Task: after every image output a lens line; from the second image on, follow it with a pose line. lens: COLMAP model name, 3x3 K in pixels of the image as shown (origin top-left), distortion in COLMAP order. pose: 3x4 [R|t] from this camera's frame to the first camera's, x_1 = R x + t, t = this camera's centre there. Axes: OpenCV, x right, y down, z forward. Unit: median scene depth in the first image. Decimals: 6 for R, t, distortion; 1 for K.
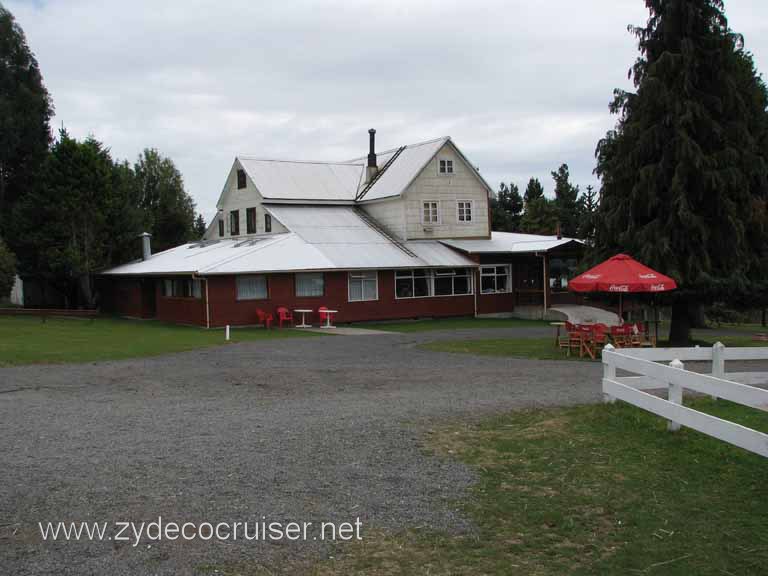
lens RADIAL K [[814.5, 0, 385.6], [0, 814.5, 287.6], [0, 0, 1]] dist [-0.118297, 0.000000]
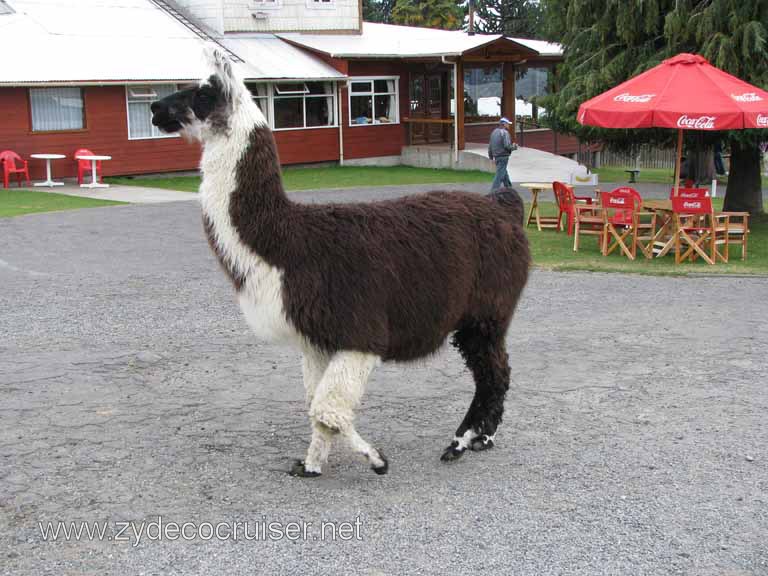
lens RADIAL K [[1152.9, 0, 379.9], [0, 1152.9, 291.7], [0, 0, 1]] dist [0.031991, 0.000000]
pose [[0.984067, -0.022974, 0.176307, -0.015411], [-0.004369, 0.988193, 0.153153, -0.001865], [-0.177744, -0.151483, 0.972348, 0.142305]]
